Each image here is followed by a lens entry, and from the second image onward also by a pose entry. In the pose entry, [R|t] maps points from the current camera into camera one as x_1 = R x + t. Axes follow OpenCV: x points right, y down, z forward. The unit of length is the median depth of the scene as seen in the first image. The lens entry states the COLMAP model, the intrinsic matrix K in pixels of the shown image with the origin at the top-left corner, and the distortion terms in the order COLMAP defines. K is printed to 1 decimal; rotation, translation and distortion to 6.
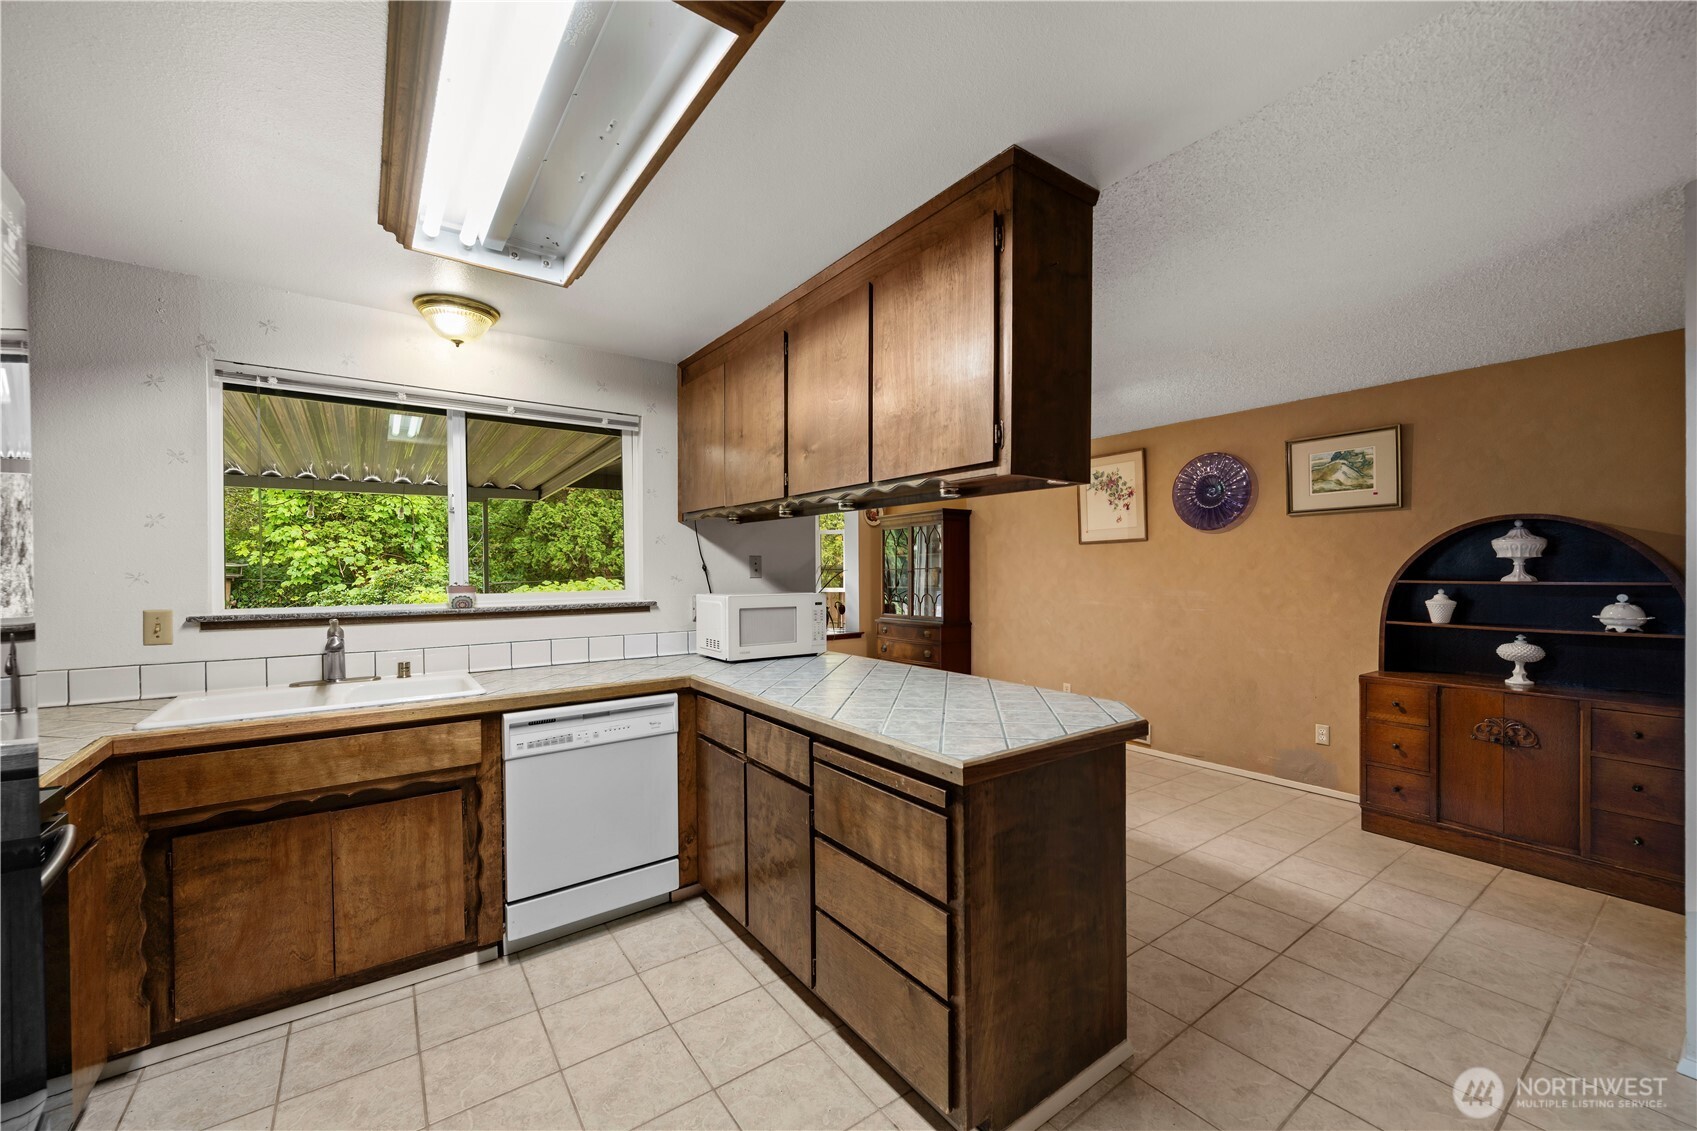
lens RADIAL K [[670.0, 0, 850.2], [0, 670.0, 575.8], [0, 0, 1]] dist [-0.002119, 0.000941]
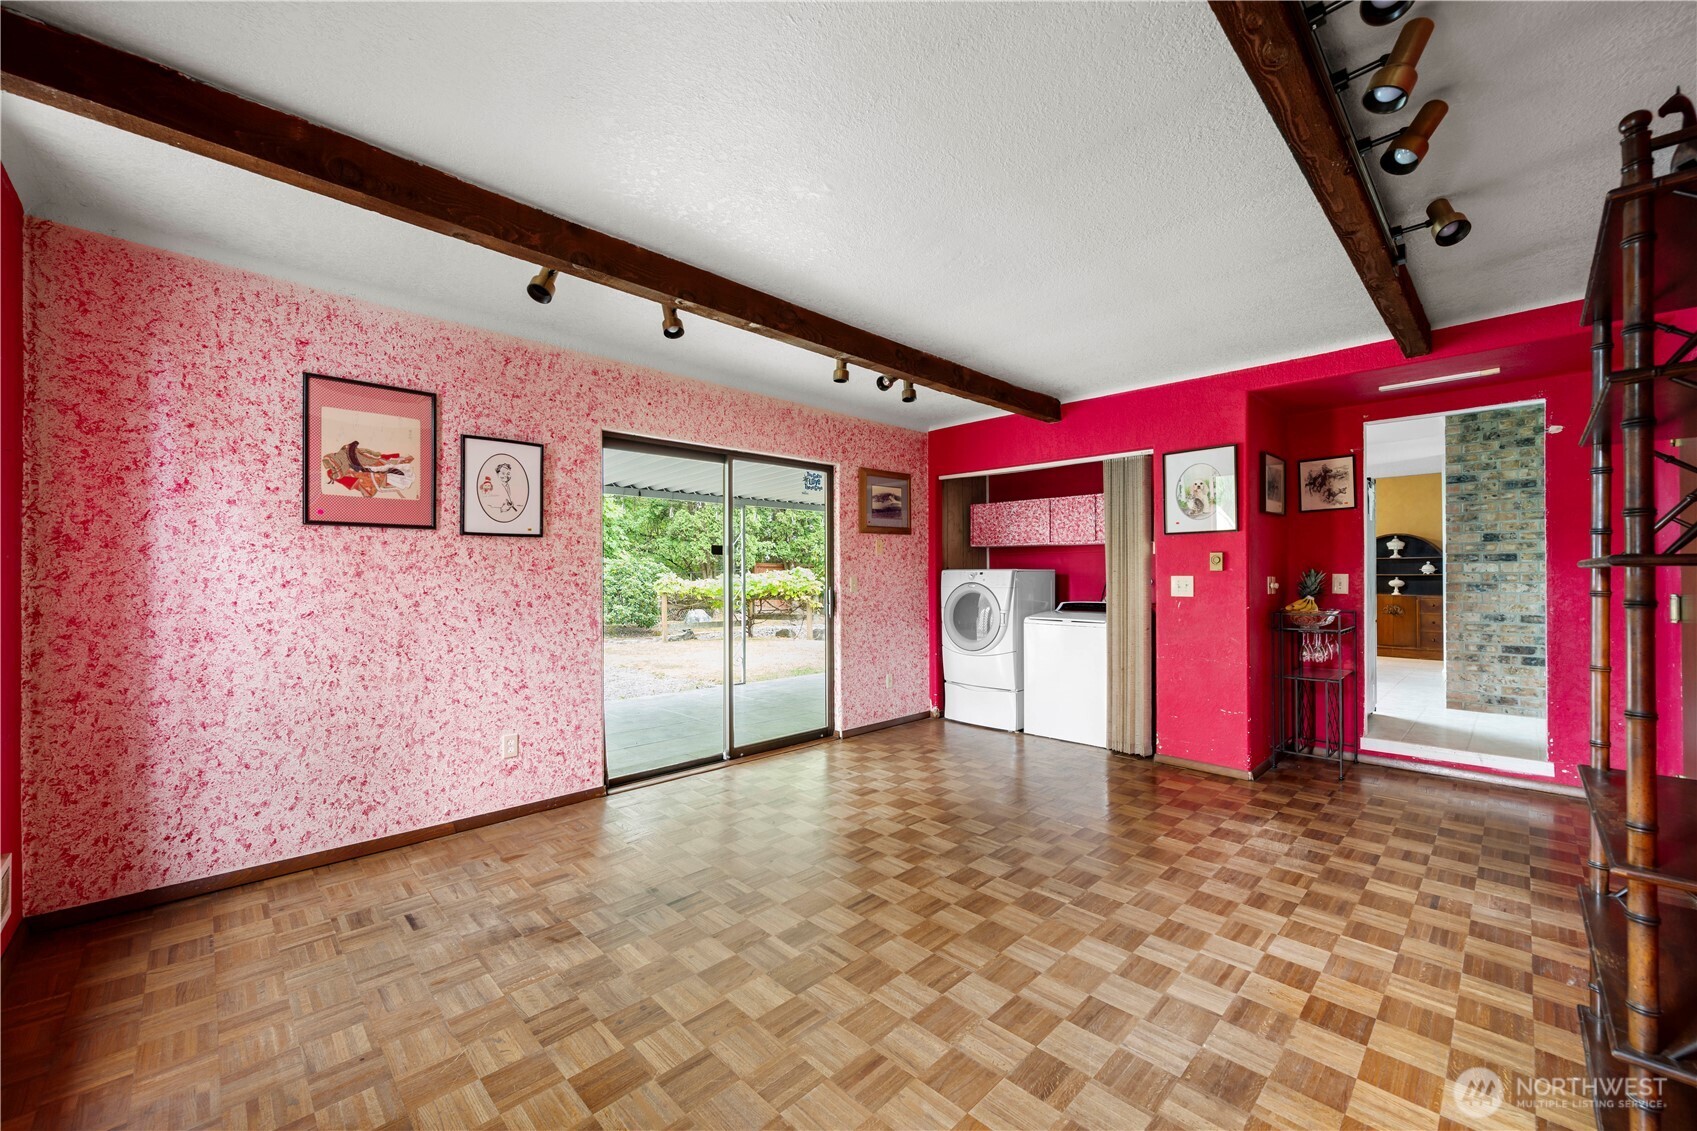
lens RADIAL K [[670.0, 0, 873.2], [0, 670.0, 561.7], [0, 0, 1]] dist [-0.002119, 0.000941]
pose [[0.985302, 0.011722, 0.170418, -1.899151], [-0.007979, 0.999712, -0.022629, 0.123187], [-0.170634, 0.020937, 0.985112, -1.611426]]
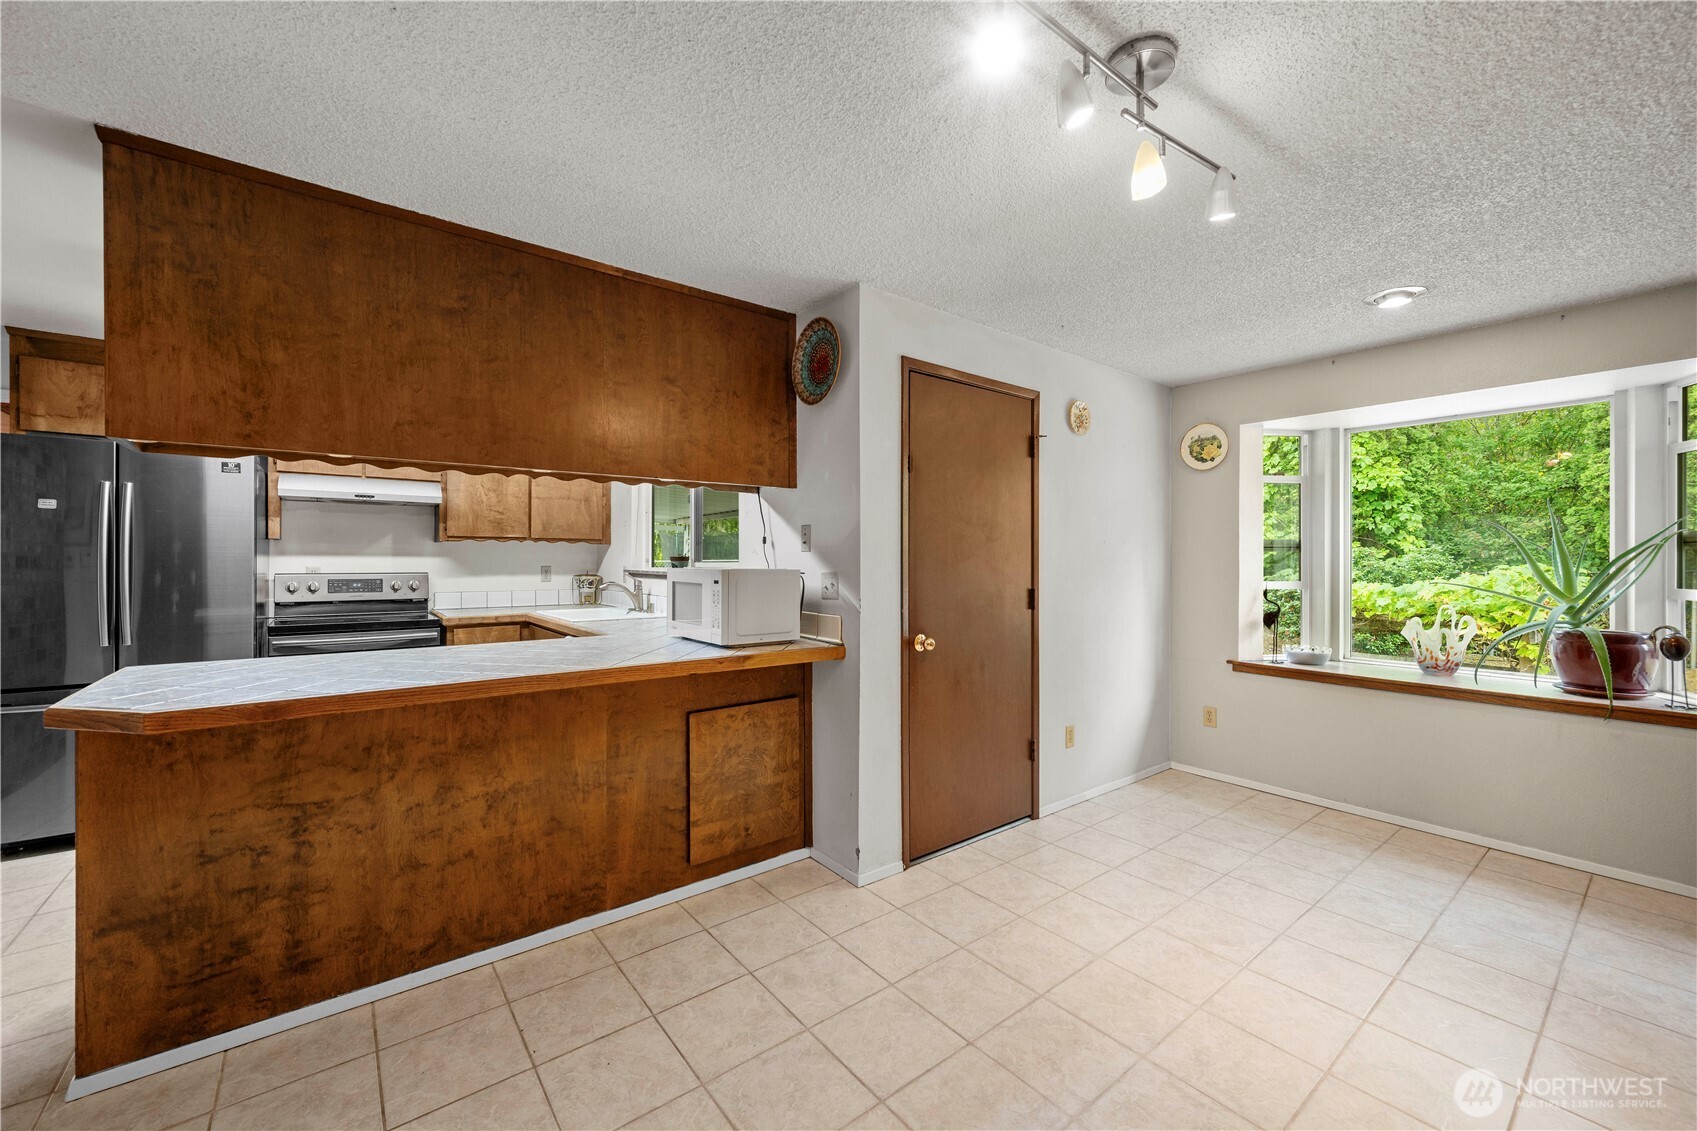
lens RADIAL K [[670.0, 0, 851.5], [0, 670.0, 560.1], [0, 0, 1]] dist [-0.002119, 0.000941]
pose [[0.035654, 0.004515, -0.999354, 0.884260], [-0.011474, 0.999926, 0.004108, 0.012694], [0.999298, 0.011320, 0.035703, 1.335770]]
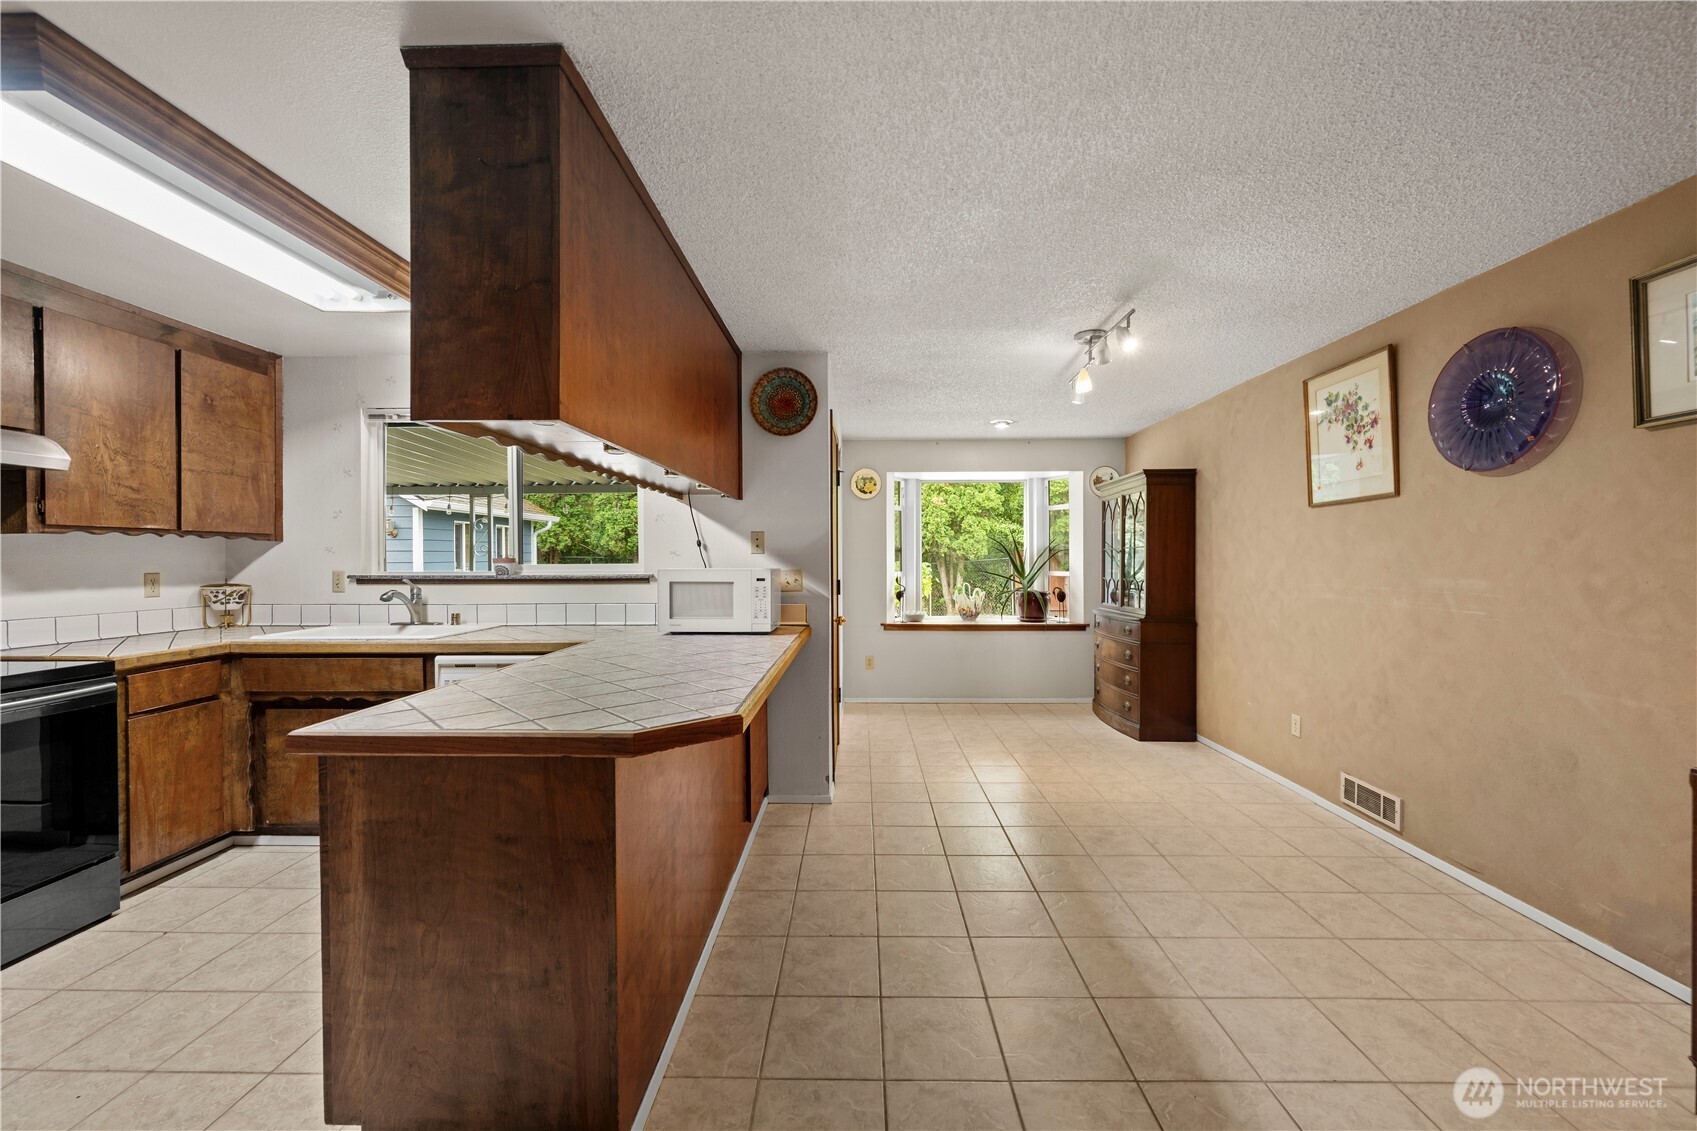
lens RADIAL K [[670.0, 0, 848.7], [0, 670.0, 563.2], [0, 0, 1]] dist [-0.002119, 0.000941]
pose [[0.797808, 0.007334, -0.602867, 0.729864], [-0.006481, 0.999973, 0.003589, 0.016828], [0.602876, 0.001044, 0.797834, 0.379672]]
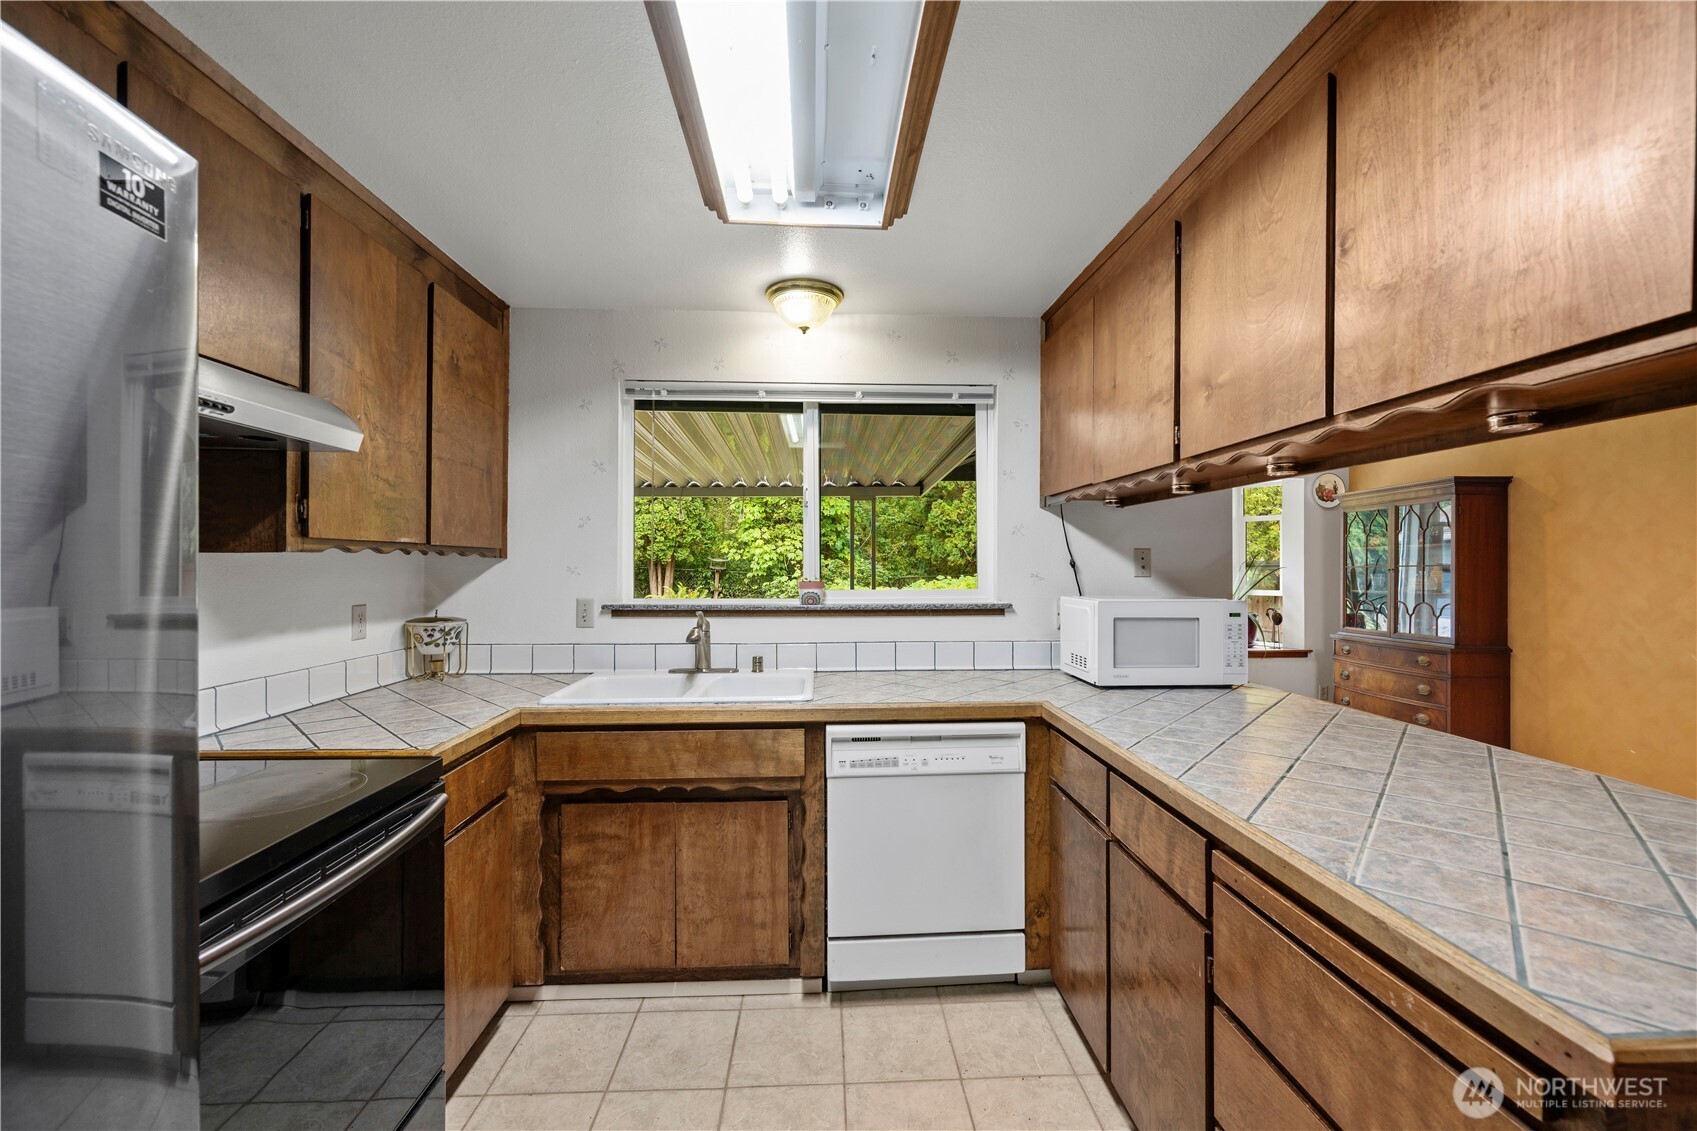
lens RADIAL K [[670.0, 0, 851.6], [0, 670.0, 566.2], [0, 0, 1]] dist [-0.002119, 0.000941]
pose [[0.835580, 0.005537, -0.549341, 0.002996], [-0.009756, 0.999941, -0.004761, -0.003090], [0.549282, 0.009338, 0.835585, 0.223042]]
